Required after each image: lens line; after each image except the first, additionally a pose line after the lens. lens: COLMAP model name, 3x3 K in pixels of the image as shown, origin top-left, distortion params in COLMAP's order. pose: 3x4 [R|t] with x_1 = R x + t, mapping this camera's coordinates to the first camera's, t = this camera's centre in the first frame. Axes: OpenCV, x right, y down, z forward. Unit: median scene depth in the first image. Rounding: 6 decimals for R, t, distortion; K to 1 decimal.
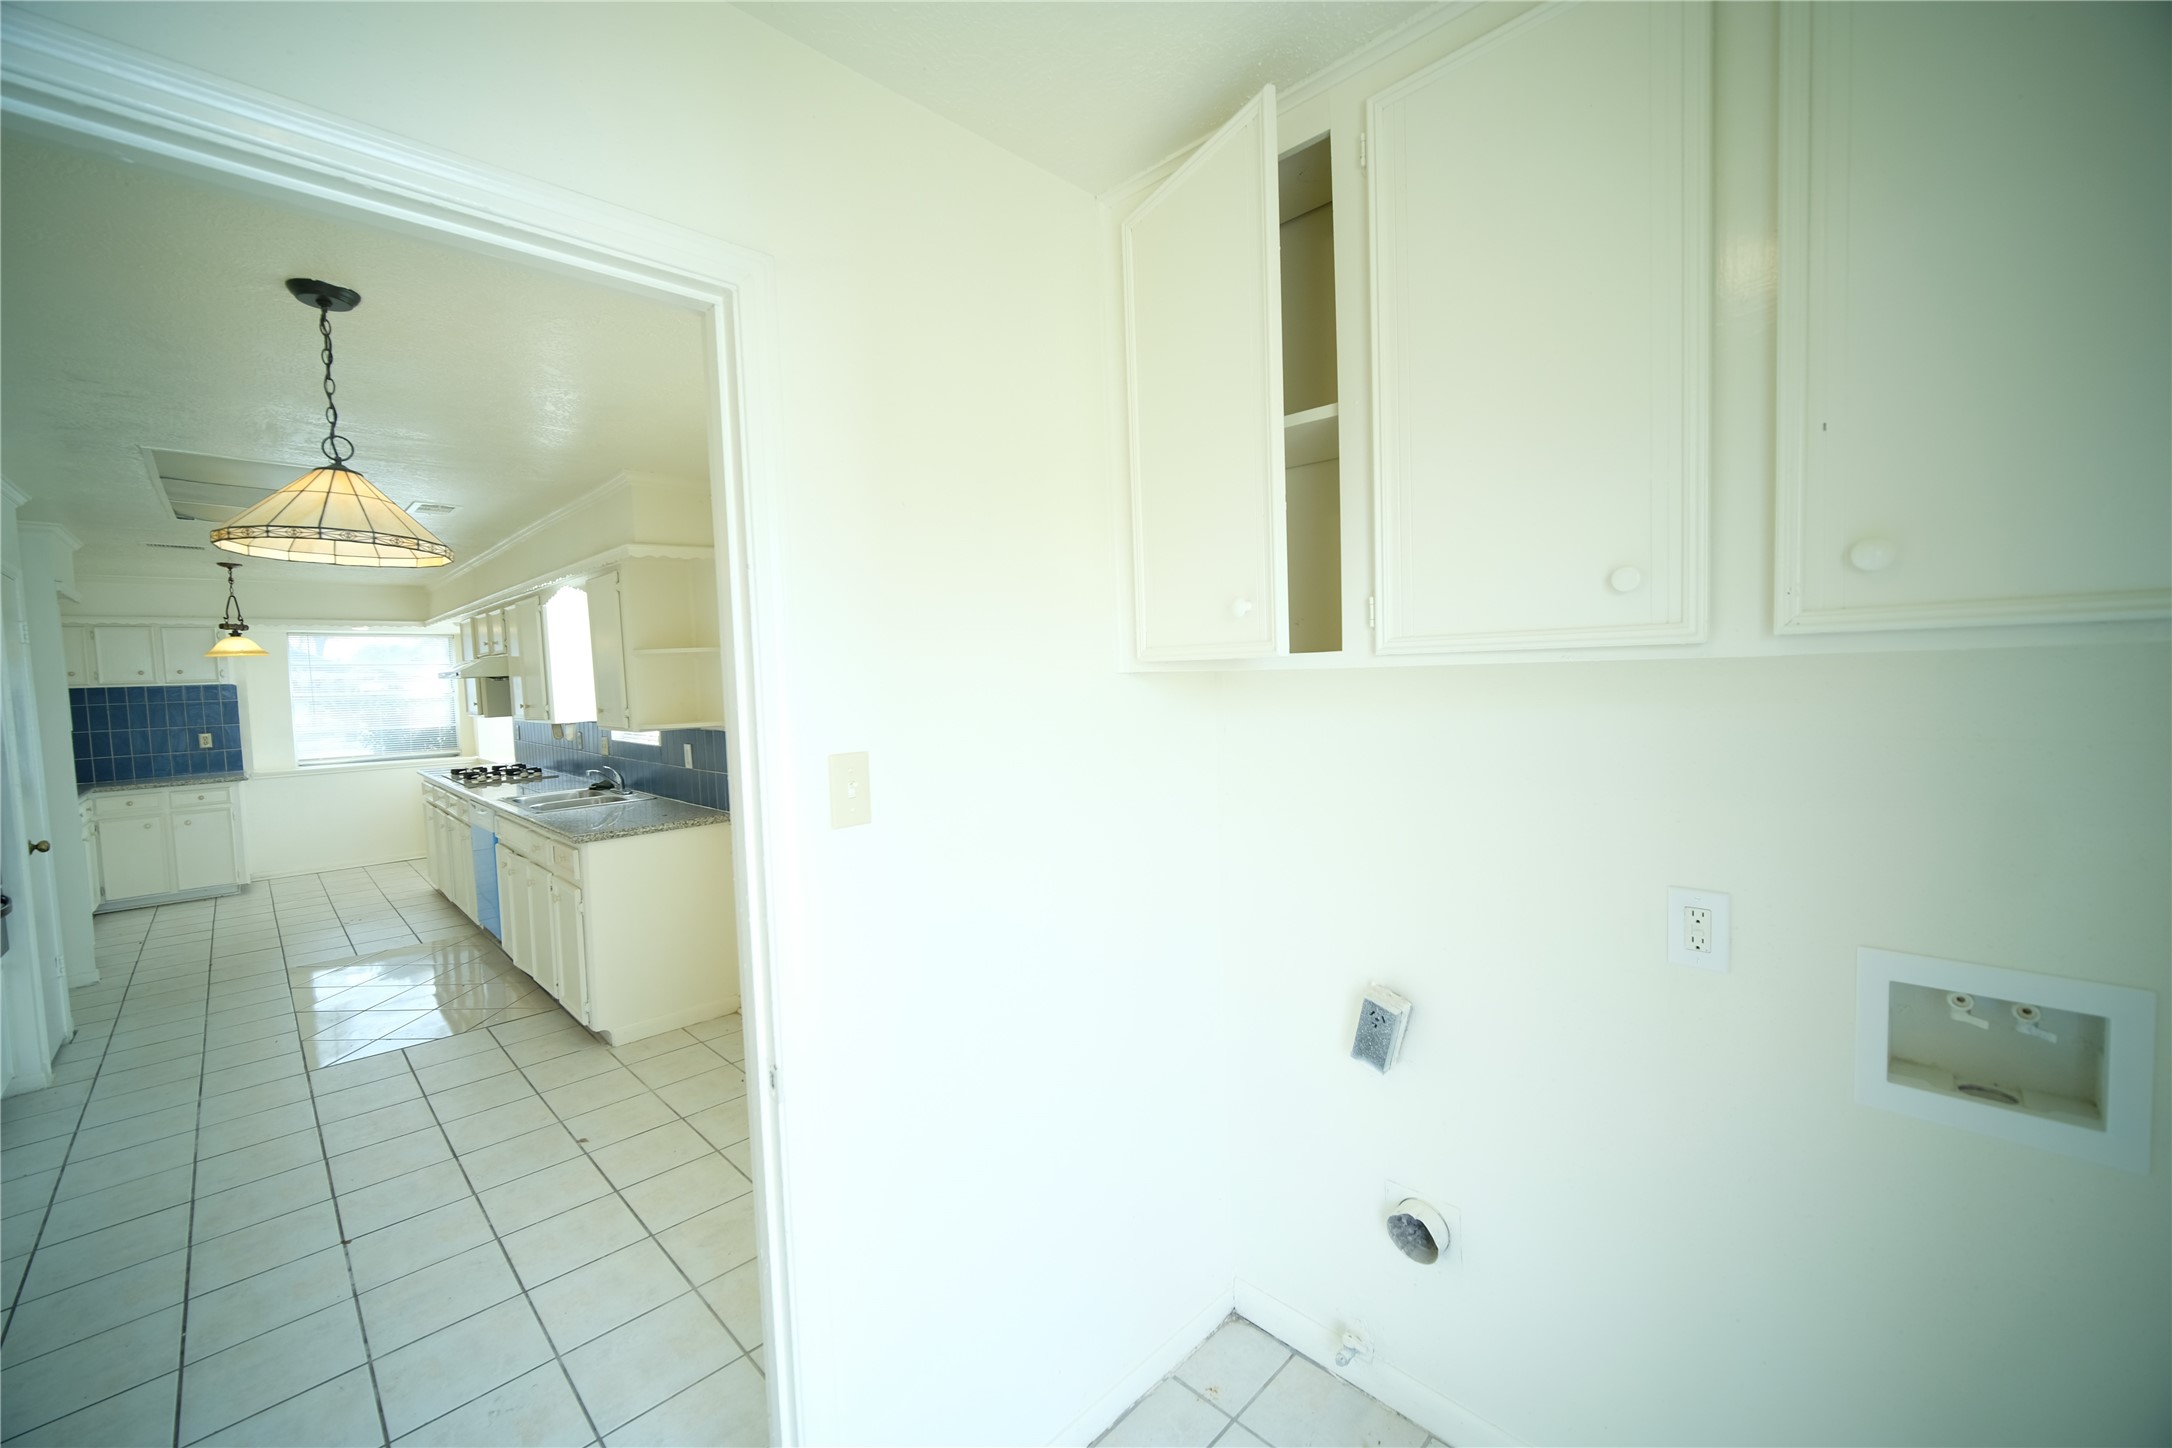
lens RADIAL K [[860.4, 0, 1080.5], [0, 860.4, 716.3], [0, 0, 1]] dist [-0.000491, -0.000151]
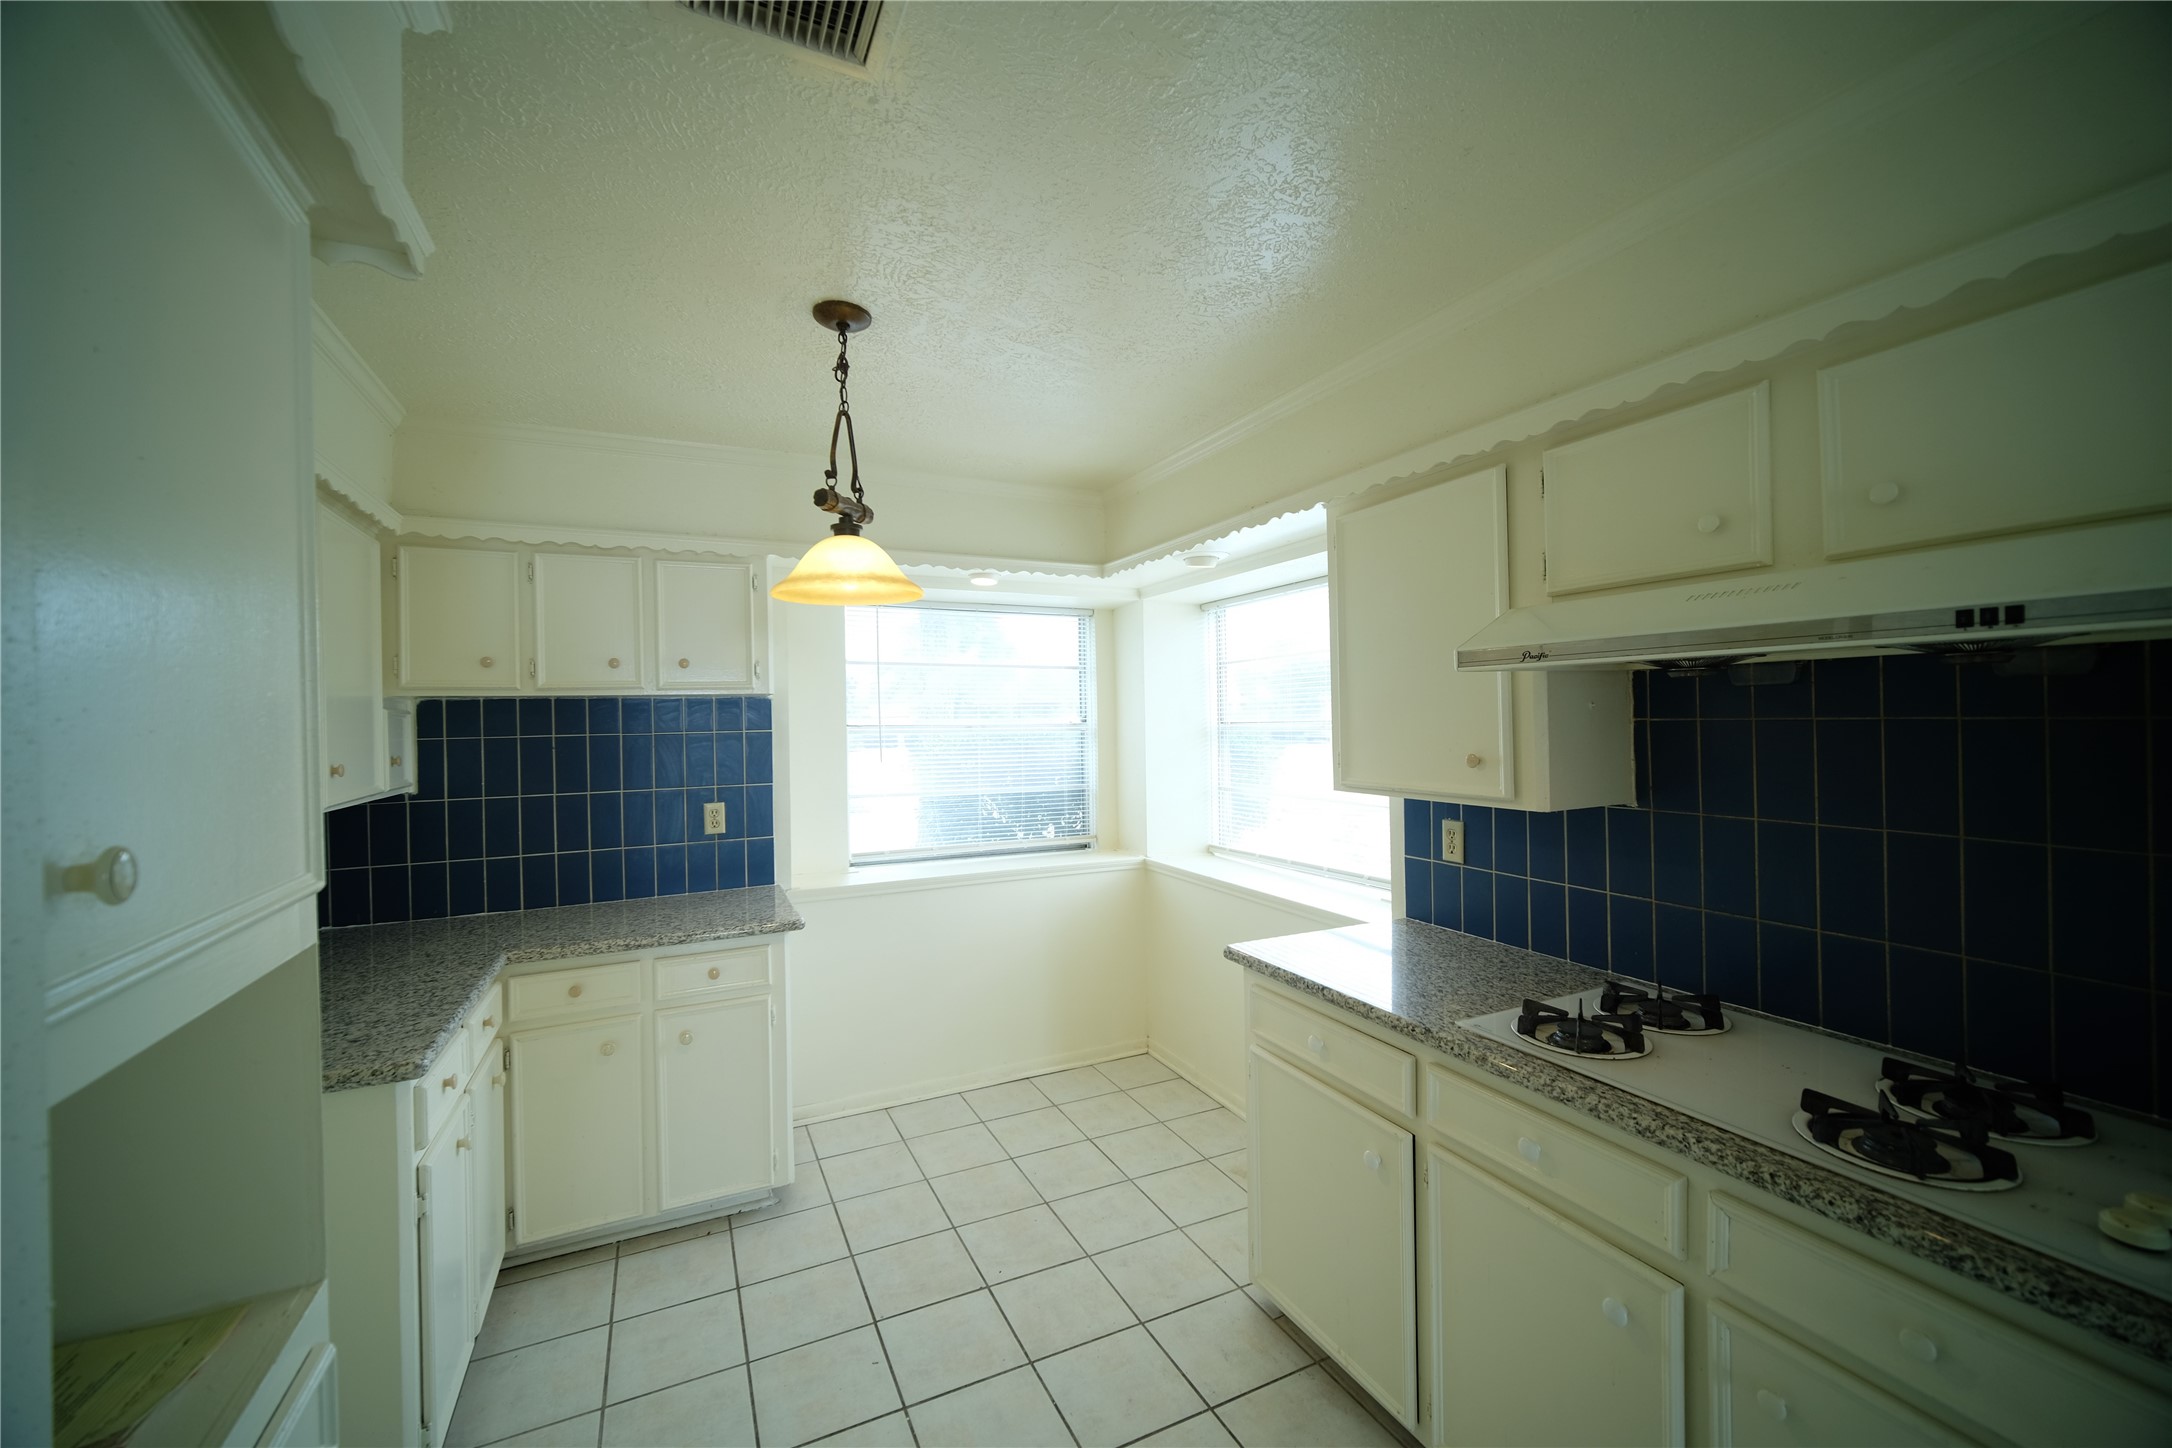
lens RADIAL K [[860.4, 0, 1080.5], [0, 860.4, 716.3], [0, 0, 1]] dist [-0.000491, -0.000151]
pose [[0.947031, 0.011998, -0.320919, -0.720433], [-0.027746, 0.998622, -0.044542, -0.011279], [0.319943, 0.051087, 0.946059, 0.657037]]
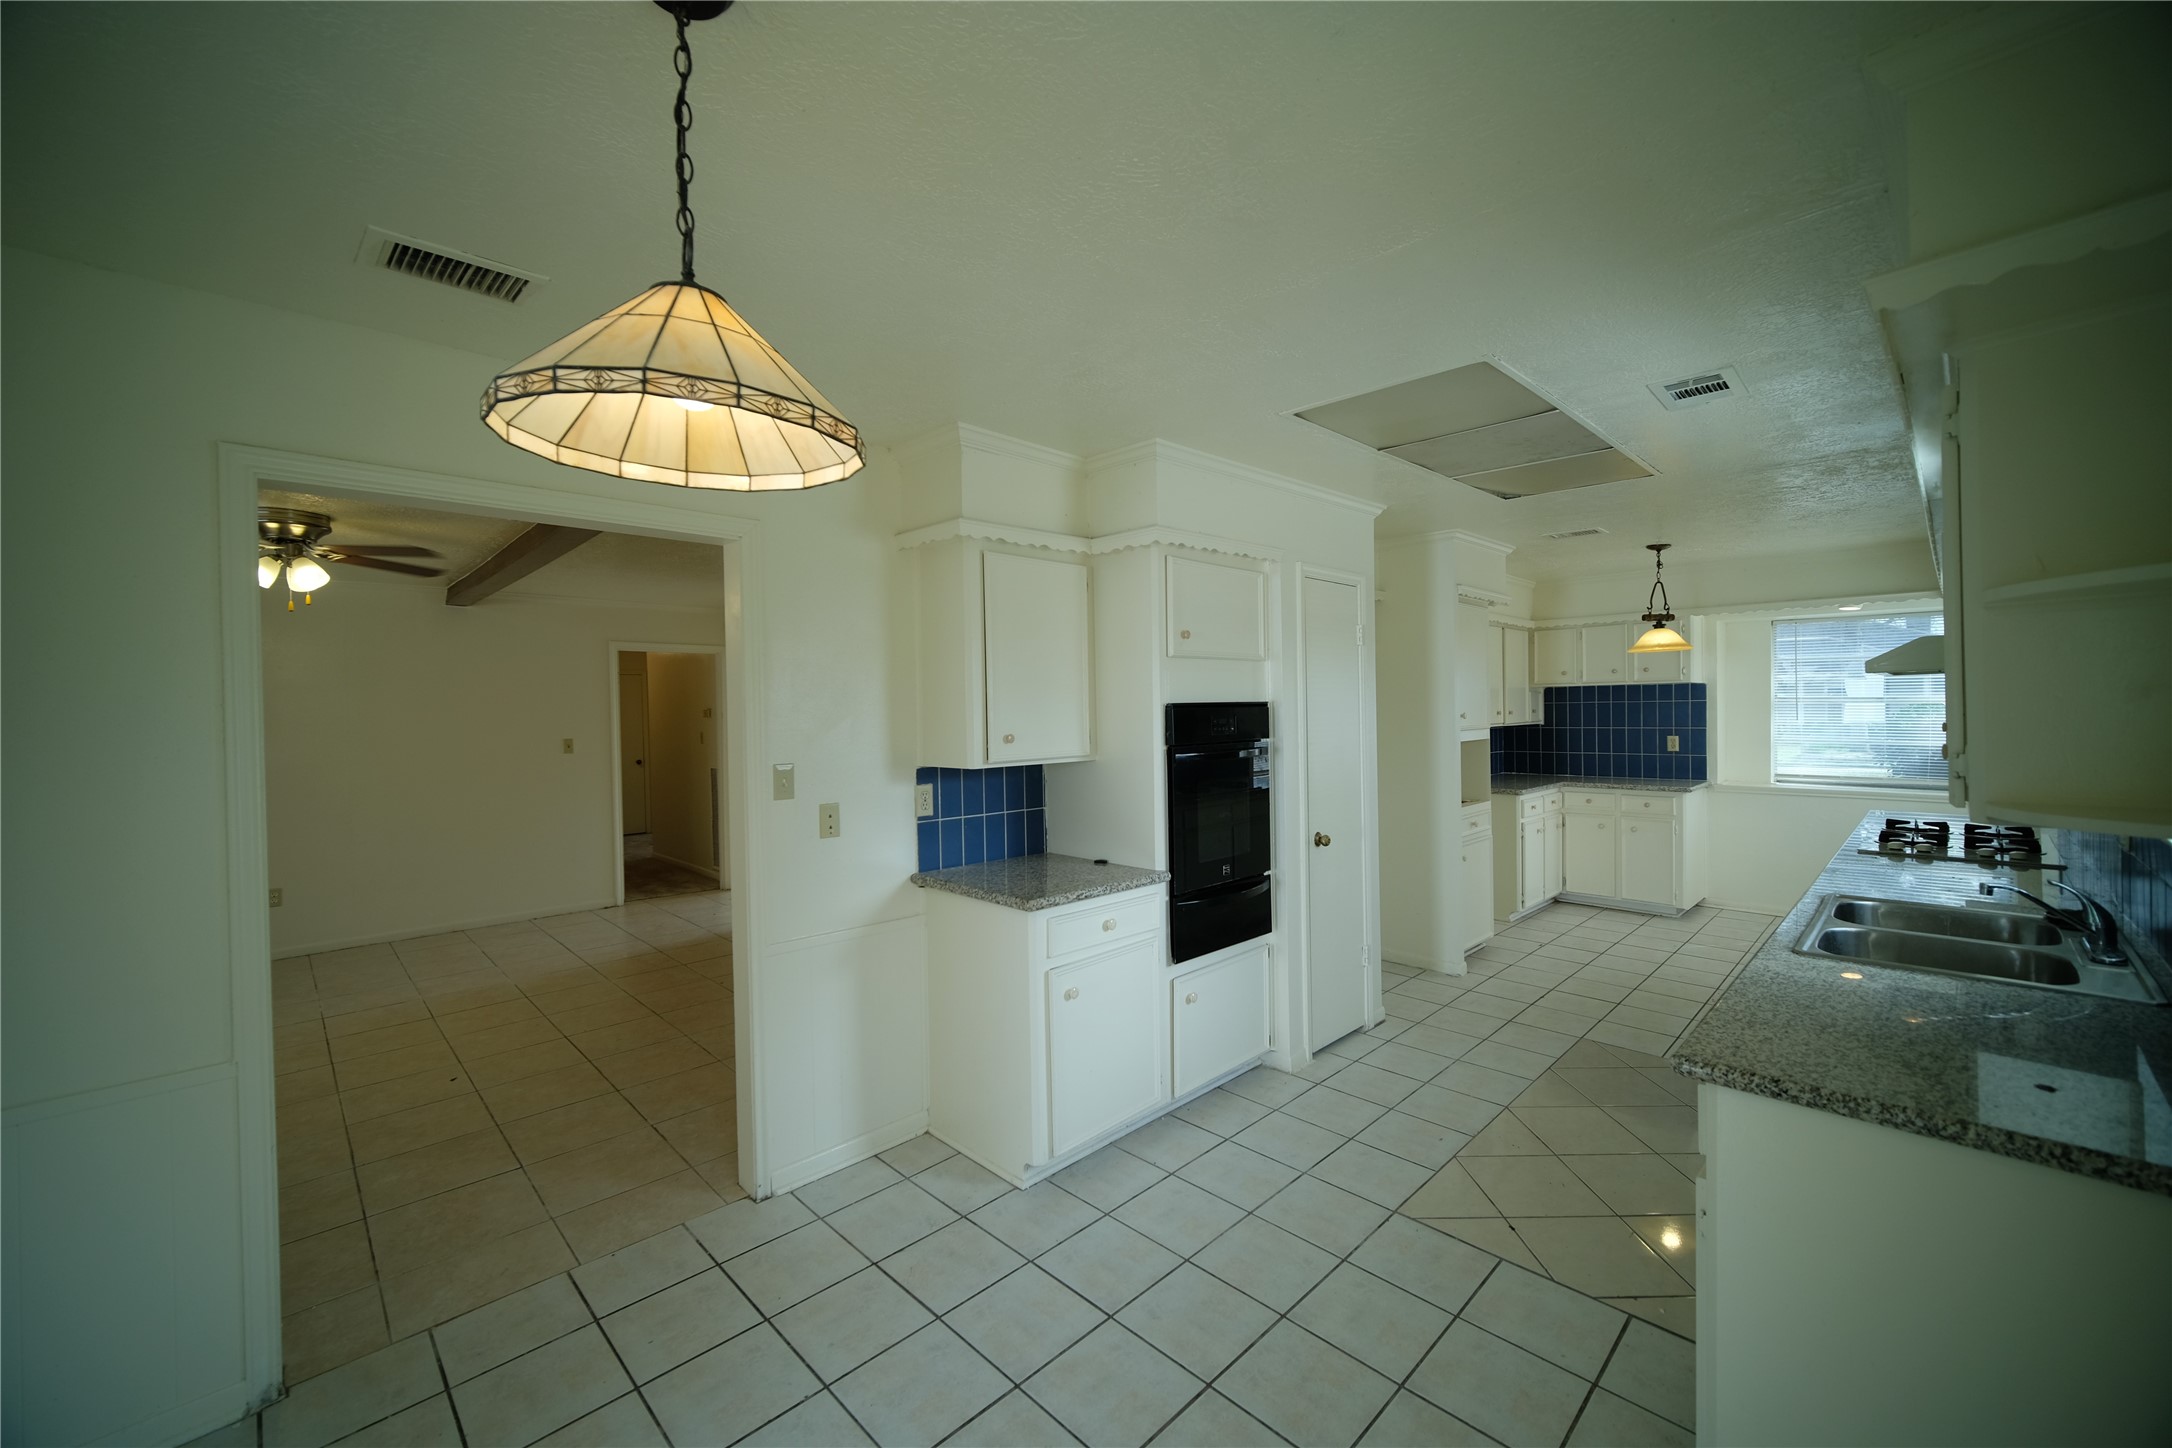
lens RADIAL K [[860.4, 0, 1080.5], [0, 860.4, 716.3], [0, 0, 1]] dist [-0.000491, -0.000151]
pose [[-0.001953, 0.041679, -0.999129, -0.095225], [-0.037326, 0.998432, 0.041723, -0.016498], [0.999301, 0.037375, -0.000394, 0.377924]]
